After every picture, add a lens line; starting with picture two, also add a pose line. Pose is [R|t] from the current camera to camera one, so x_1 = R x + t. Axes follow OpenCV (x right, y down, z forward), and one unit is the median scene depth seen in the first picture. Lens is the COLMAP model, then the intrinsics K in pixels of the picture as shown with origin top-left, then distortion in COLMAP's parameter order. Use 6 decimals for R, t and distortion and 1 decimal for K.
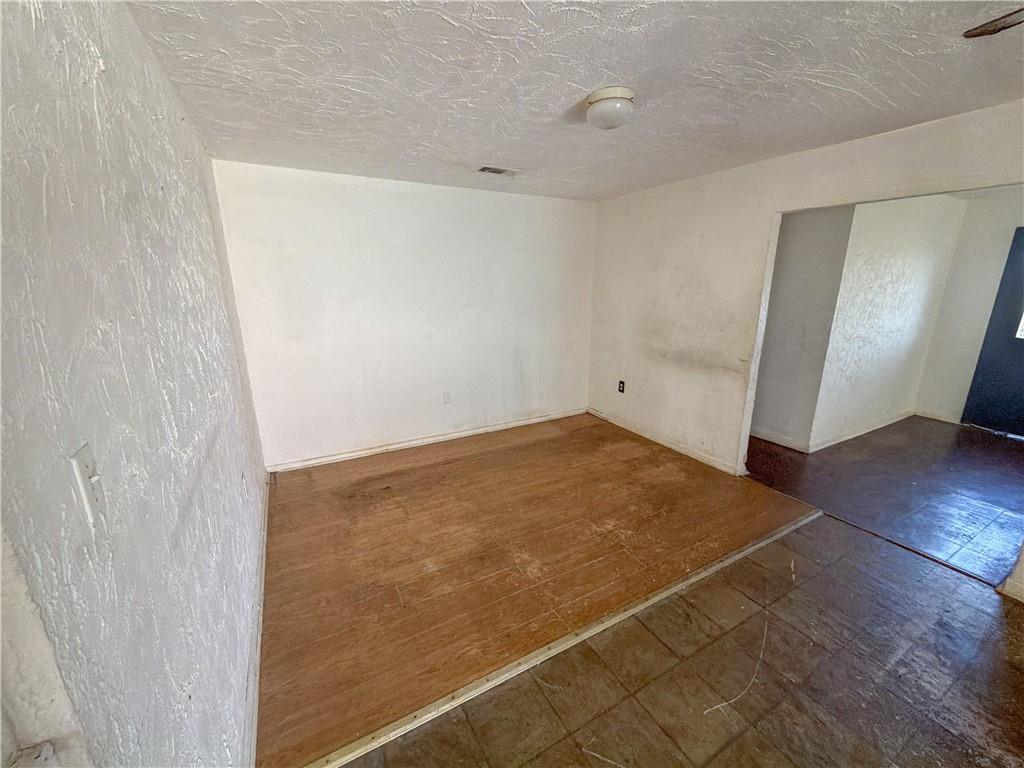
lens RADIAL K [[408.8, 0, 505.4], [0, 408.8, 382.8], [0, 0, 1]] dist [0.001426, 0.000256]
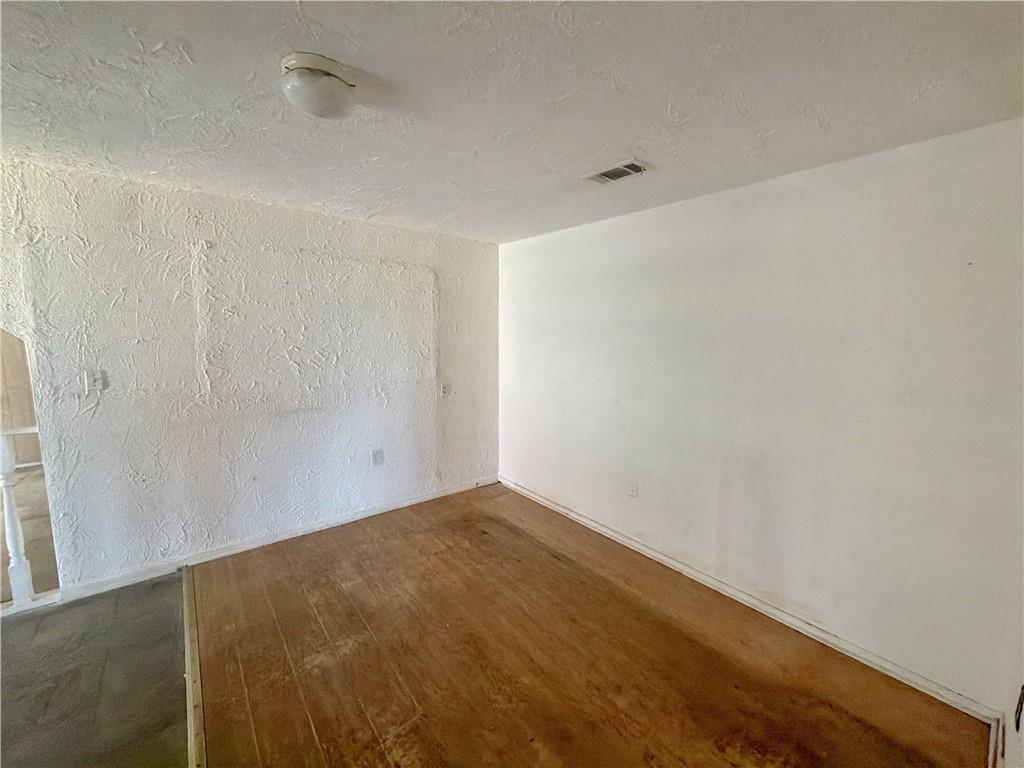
lens RADIAL K [[408.8, 0, 506.6], [0, 408.8, 381.0], [0, 0, 1]] dist [0.001426, 0.000256]
pose [[0.183520, 0.132559, -0.974037, 0.640868], [-0.253386, 0.963762, 0.083419, -0.194666], [0.949798, 0.231498, 0.210458, 0.759437]]
